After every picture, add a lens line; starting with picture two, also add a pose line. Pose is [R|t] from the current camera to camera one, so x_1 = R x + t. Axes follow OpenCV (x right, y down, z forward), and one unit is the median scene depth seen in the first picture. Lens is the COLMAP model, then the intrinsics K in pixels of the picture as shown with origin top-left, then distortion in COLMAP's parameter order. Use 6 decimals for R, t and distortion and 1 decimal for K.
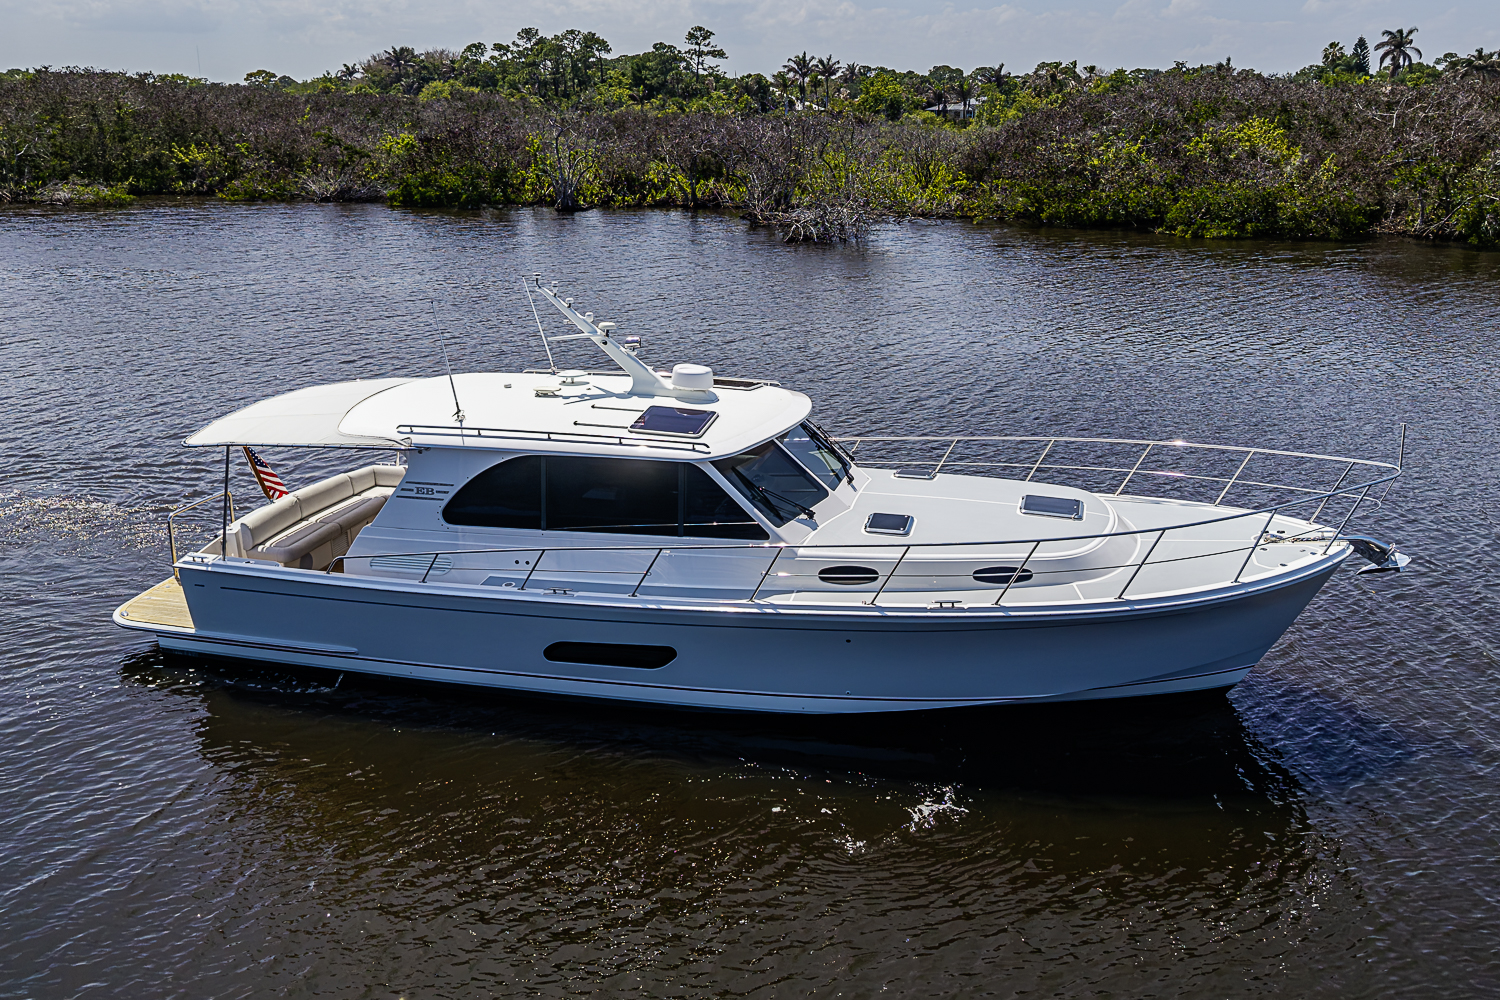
lens RADIAL K [[1271.3, 0, 845.4], [0, 1271.3, 501.9], [0, 0, 1]] dist [0.026540, -0.058462]
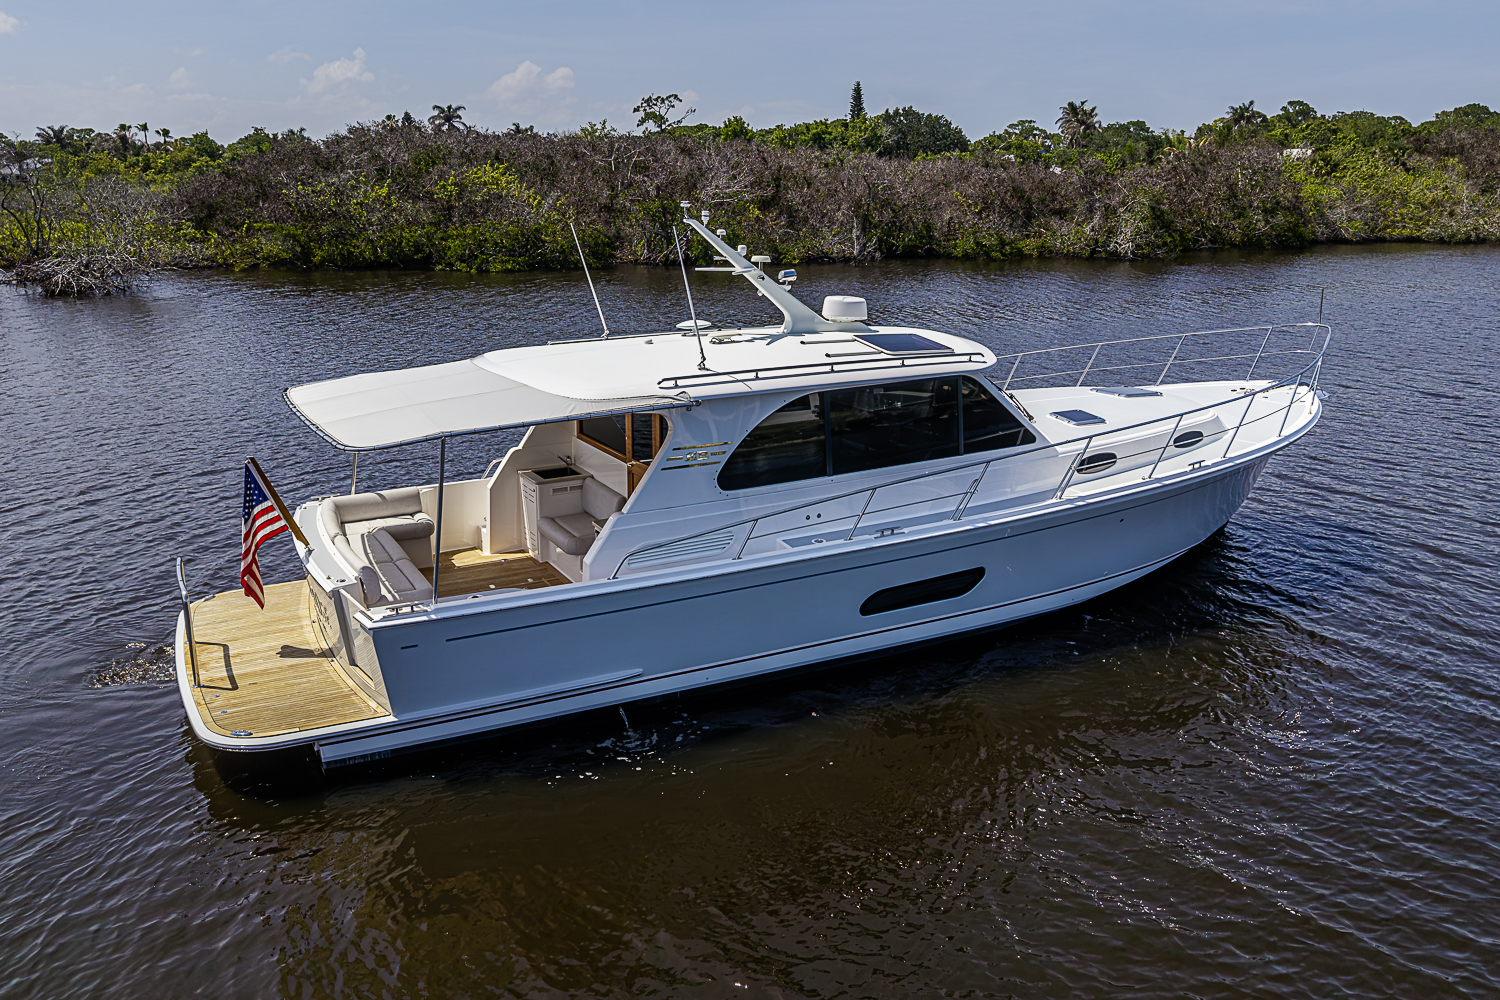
lens RADIAL K [[1179.7, 0, 856.5], [0, 1179.7, 556.8], [0, 0, 1]] dist [0.001482, -0.006359]
pose [[0.737926, -0.201487, 0.644103, -0.709353], [0.198067, 0.977023, 0.078712, 0.014478], [-0.645162, 0.069492, 0.760879, 0.332644]]
